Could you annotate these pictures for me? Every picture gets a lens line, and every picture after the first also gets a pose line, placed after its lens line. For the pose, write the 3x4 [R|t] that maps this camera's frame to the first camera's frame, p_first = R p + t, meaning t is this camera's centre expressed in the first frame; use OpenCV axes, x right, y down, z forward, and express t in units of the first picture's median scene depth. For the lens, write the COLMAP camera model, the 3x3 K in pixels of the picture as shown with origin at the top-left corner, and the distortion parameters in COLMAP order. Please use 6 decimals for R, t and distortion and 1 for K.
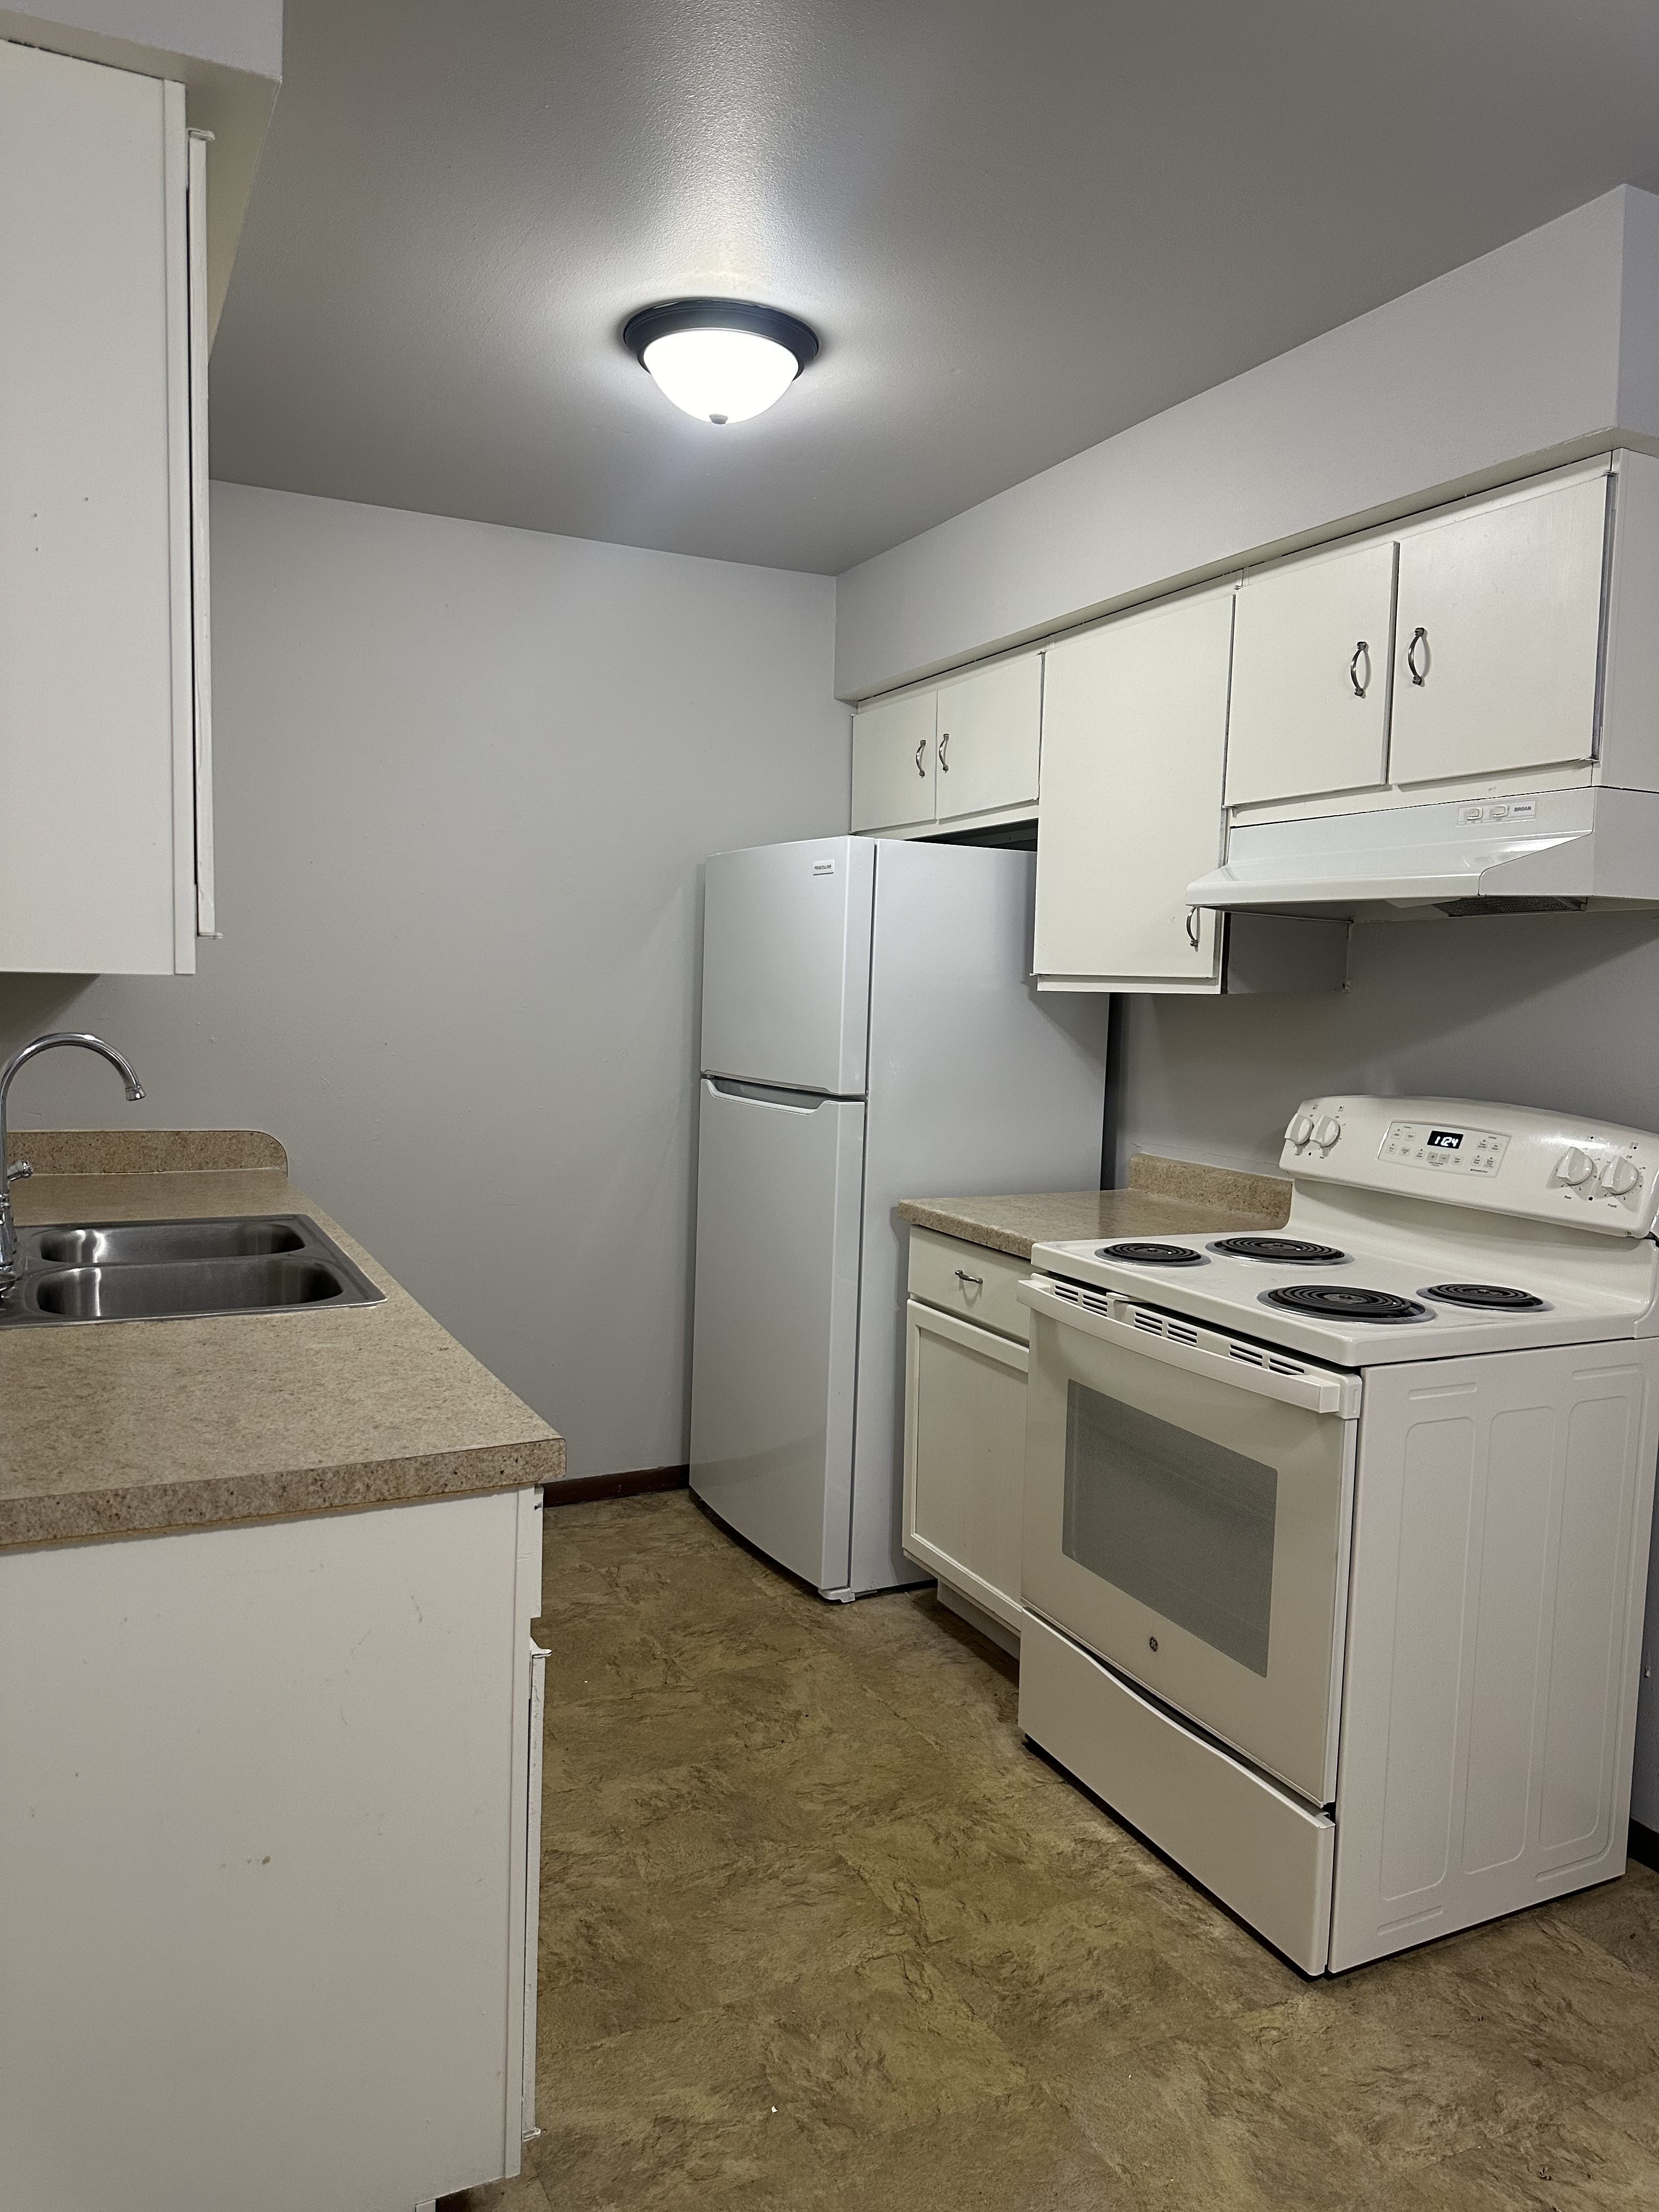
lens RADIAL K [[1560.6, 0, 814.4], [0, 1560.6, 1111.9], [0, 0, 1]] dist [0.031656, -0.021152]
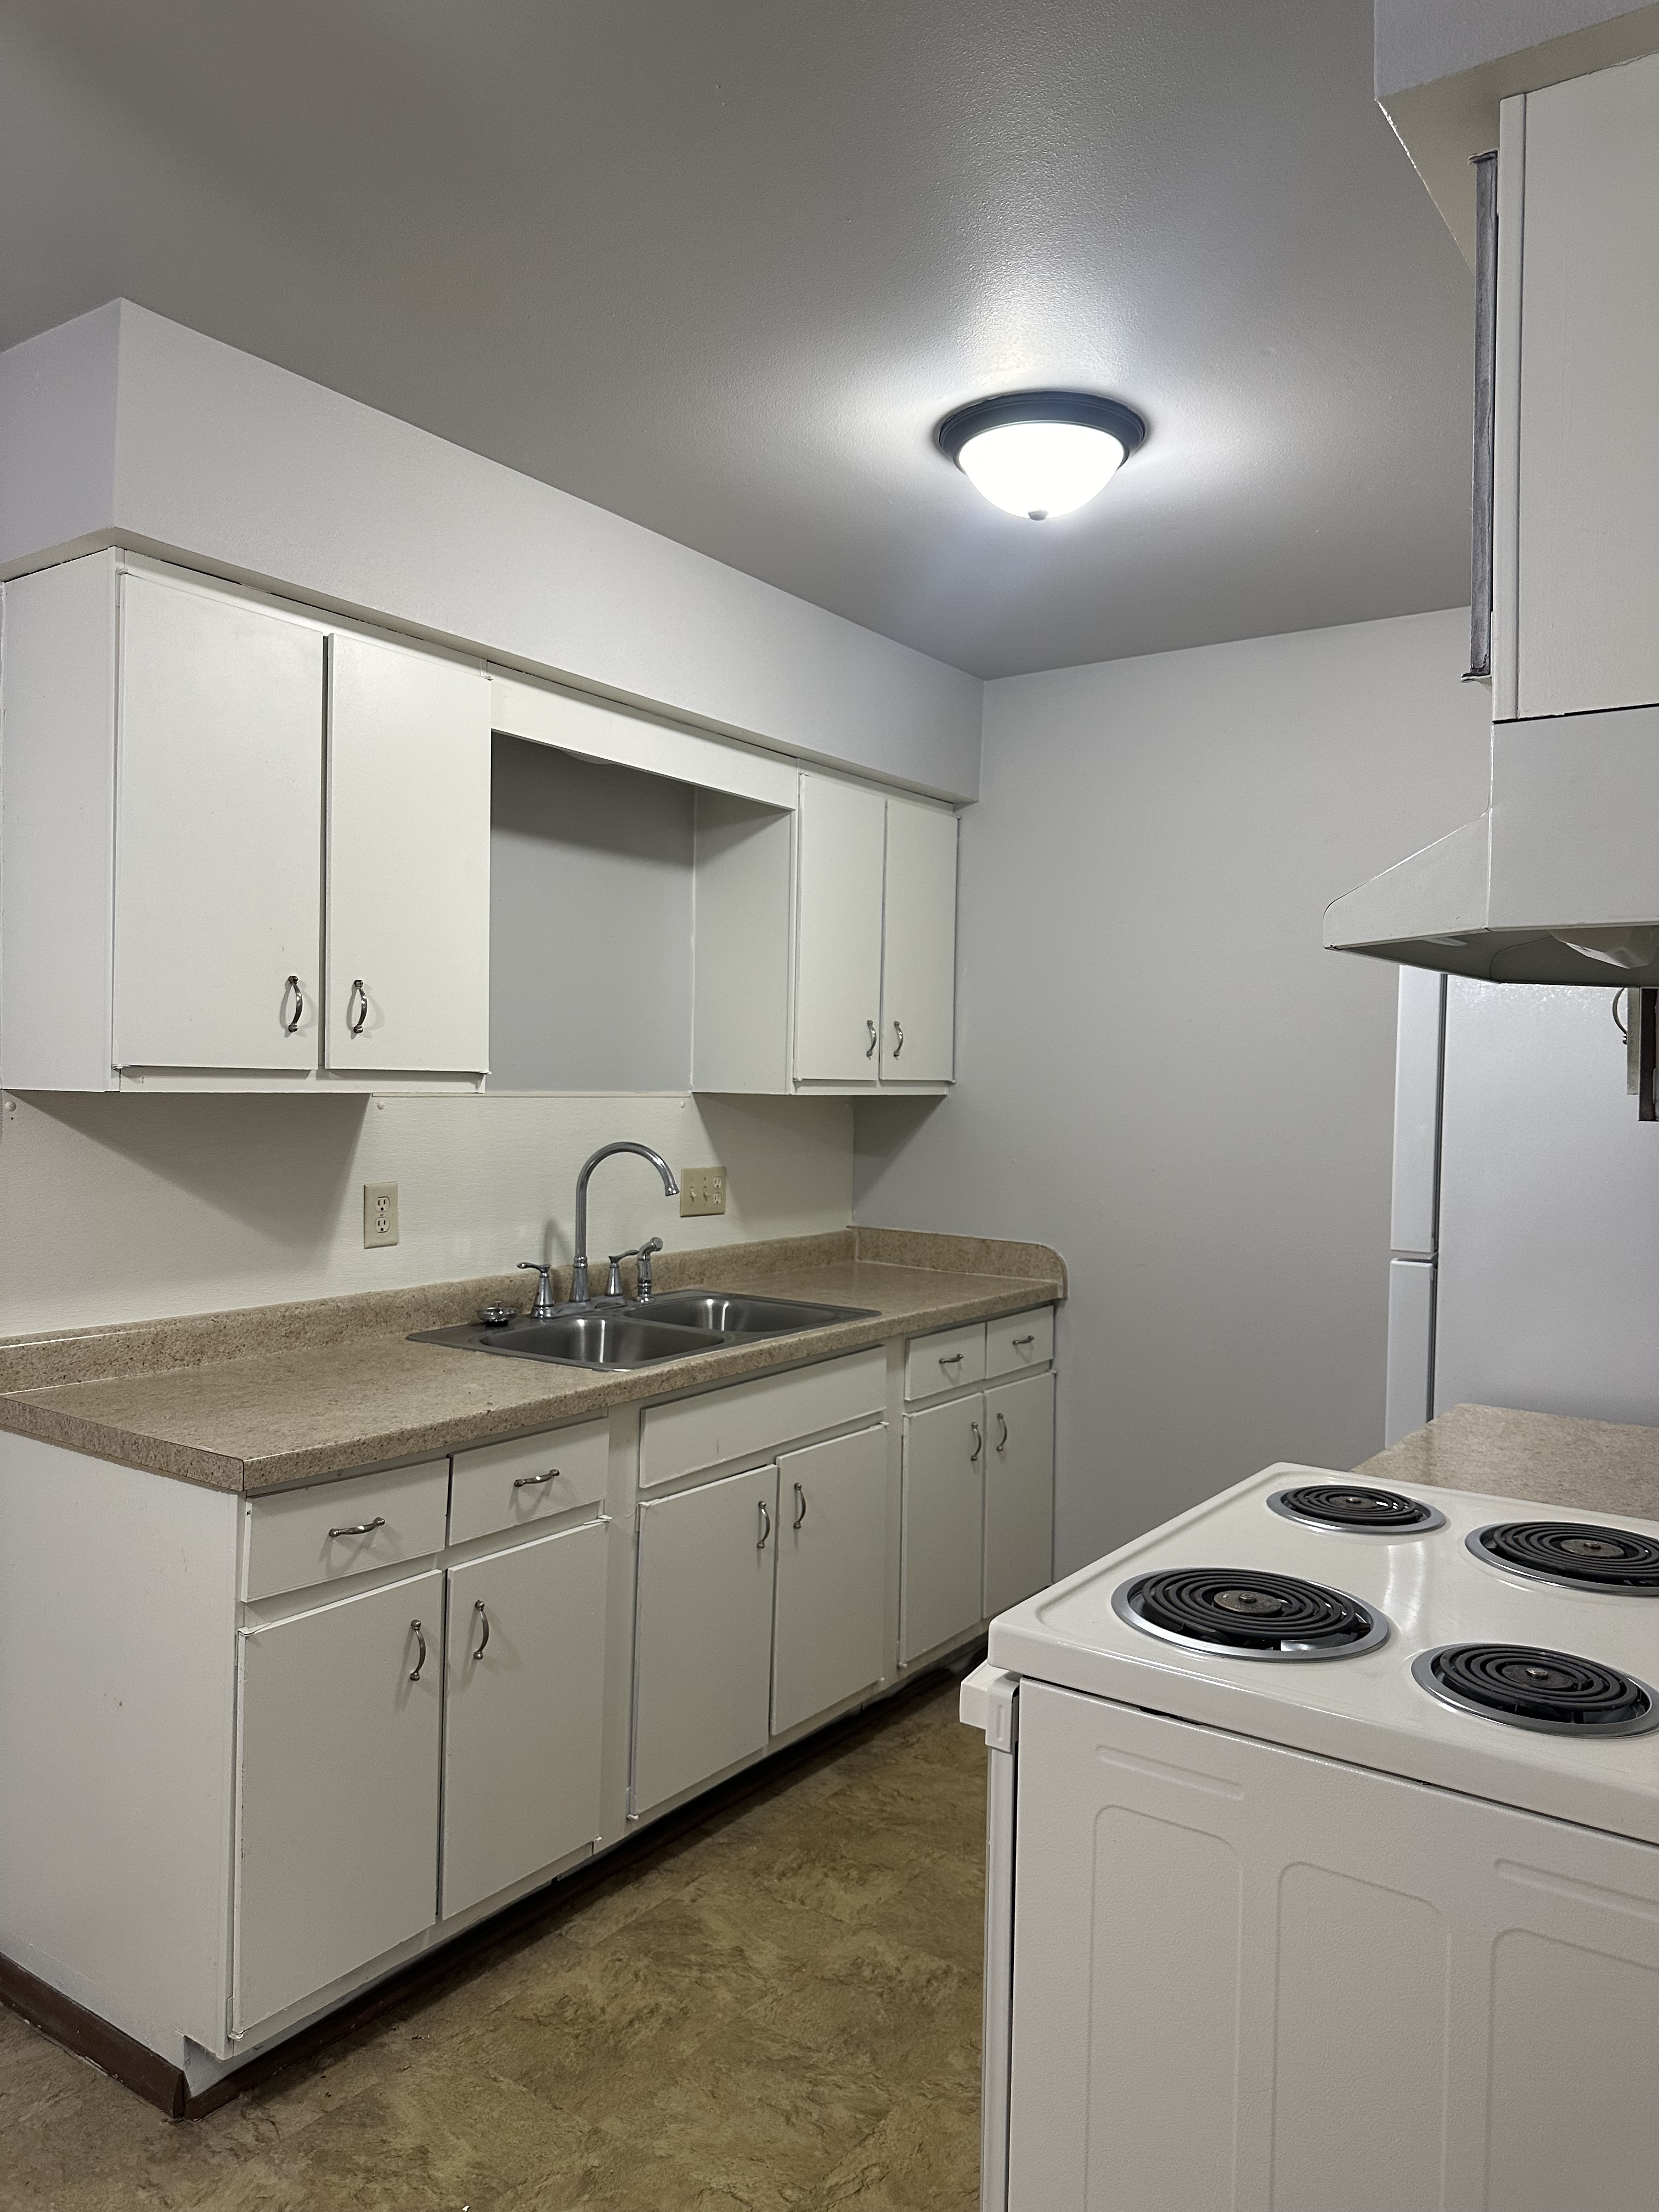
lens RADIAL K [[1560.6, 0, 820.4], [0, 1560.6, 1089.2], [0, 0, 1]] dist [0.031656, -0.021152]
pose [[0.490742, -0.010192, -0.871245, 0.776917], [-0.077592, 0.995448, -0.055350, -0.035383], [0.867843, 0.094764, 0.487717, 0.504782]]
